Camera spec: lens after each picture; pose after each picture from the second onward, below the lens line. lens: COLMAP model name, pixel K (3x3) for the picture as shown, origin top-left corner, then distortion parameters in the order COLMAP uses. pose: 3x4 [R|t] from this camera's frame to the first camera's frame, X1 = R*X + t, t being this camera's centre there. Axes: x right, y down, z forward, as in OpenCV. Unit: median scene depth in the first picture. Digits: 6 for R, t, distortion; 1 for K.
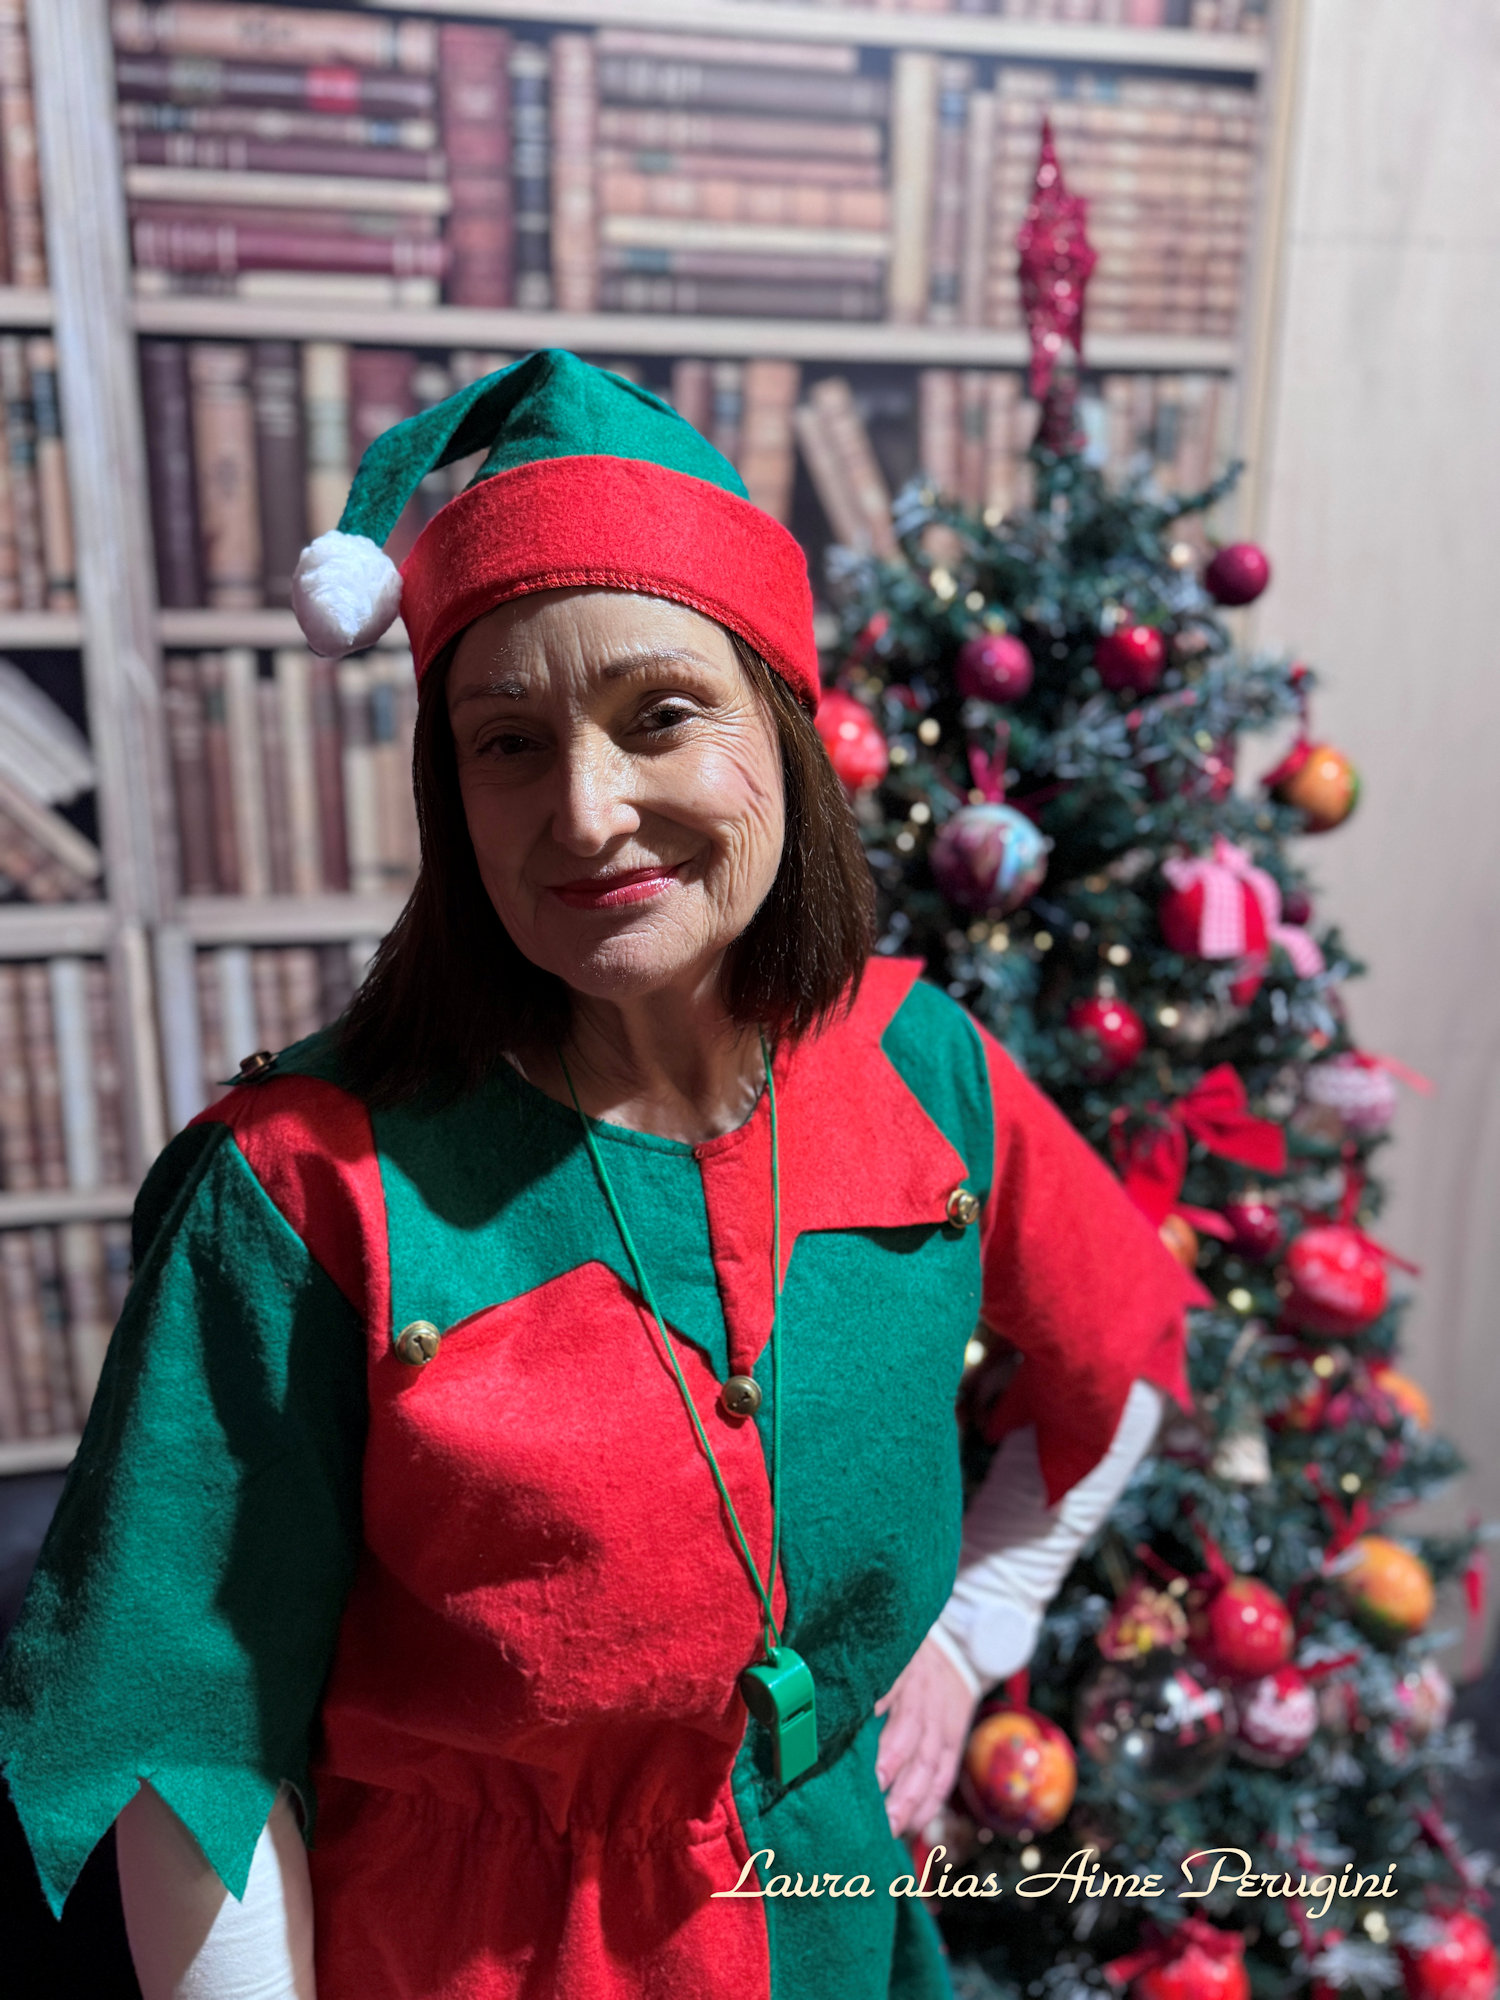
lens RADIAL K [[1684.7, 0, 761.1], [0, 1684.7, 1002.8], [0, 0, 1]] dist [0.049369, -0.090523]
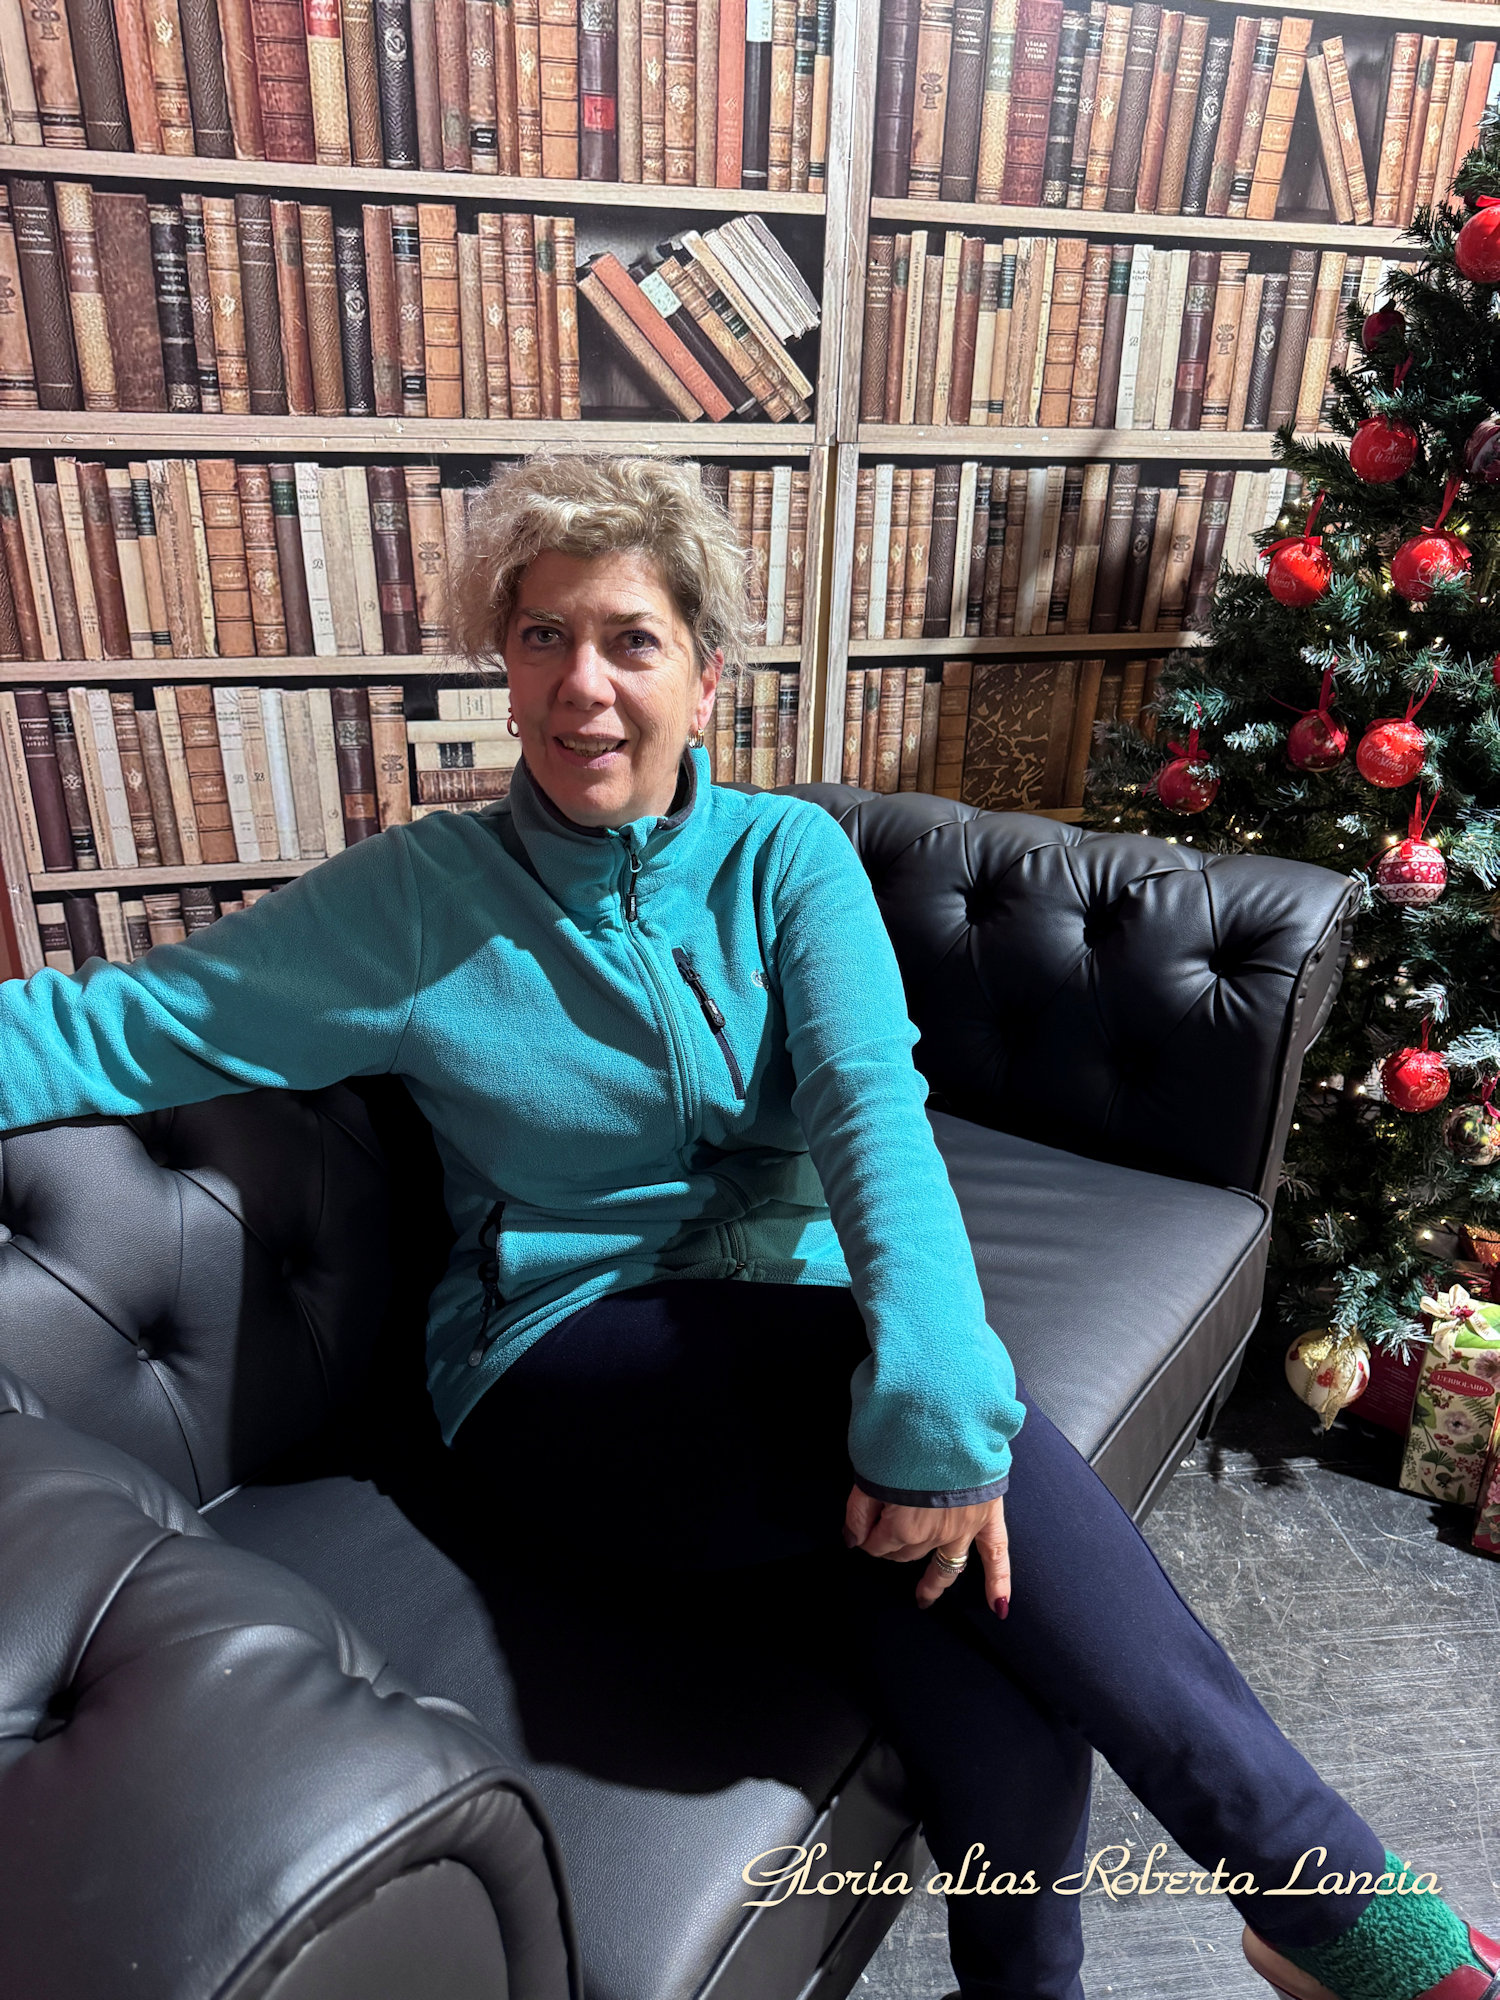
lens RADIAL K [[1475.2, 0, 751.4], [0, 1475.2, 1005.8], [0, 0, 1]] dist [0.012005, -0.021635]
pose [[0.998975, -0.005044, 0.044986, -0.525968], [-0.001490, 0.989571, 0.144039, 0.259764], [-0.045243, -0.143959, 0.988549, -0.296772]]
